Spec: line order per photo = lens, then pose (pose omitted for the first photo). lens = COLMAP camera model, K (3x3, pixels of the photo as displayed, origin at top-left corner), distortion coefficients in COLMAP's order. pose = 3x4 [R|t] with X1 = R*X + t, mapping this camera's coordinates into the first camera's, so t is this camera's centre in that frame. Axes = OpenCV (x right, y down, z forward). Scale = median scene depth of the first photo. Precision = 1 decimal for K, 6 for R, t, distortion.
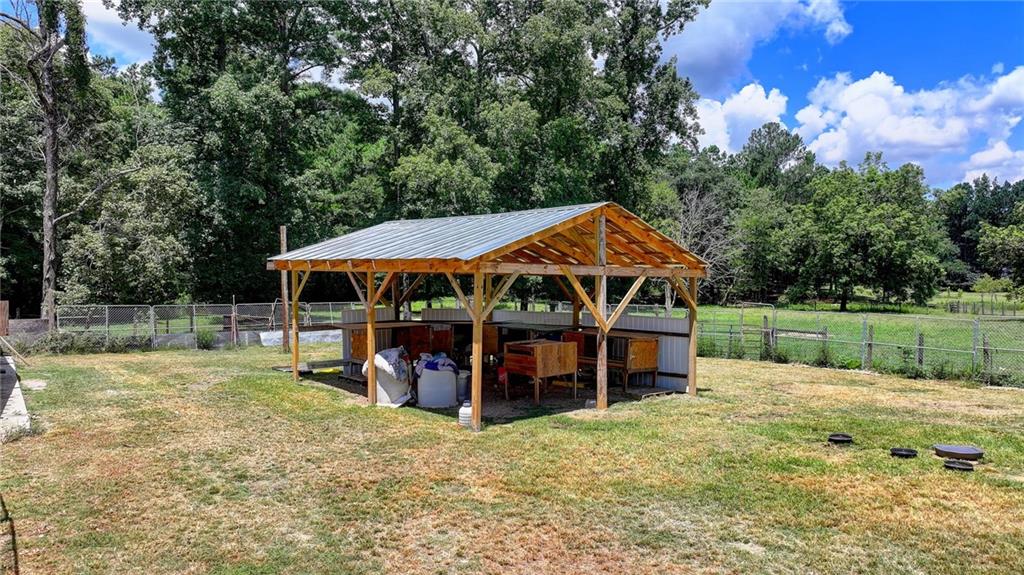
lens RADIAL K [[715.8, 0, 509.5], [0, 715.8, 280.9], [0, 0, 1]] dist [-0.004392, 0.017266]
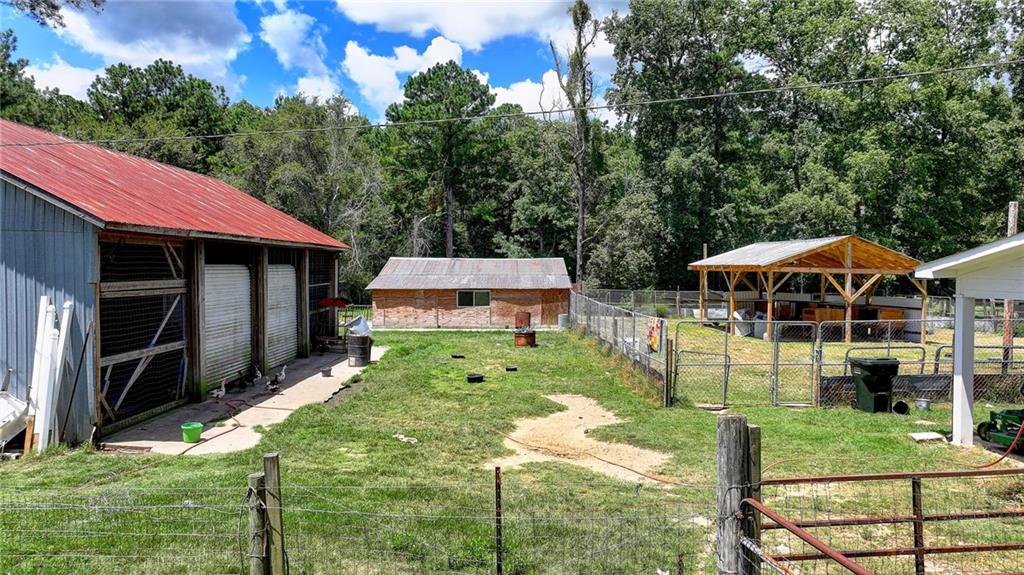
lens RADIAL K [[715.8, 0, 519.0], [0, 715.8, 284.1], [0, 0, 1]] dist [-0.004392, 0.017266]
pose [[0.818246, 0.013271, -0.574715, 0.249535], [-0.011360, 0.999912, 0.006916, 0.008952], [0.574756, 0.000870, 0.818325, -0.528972]]
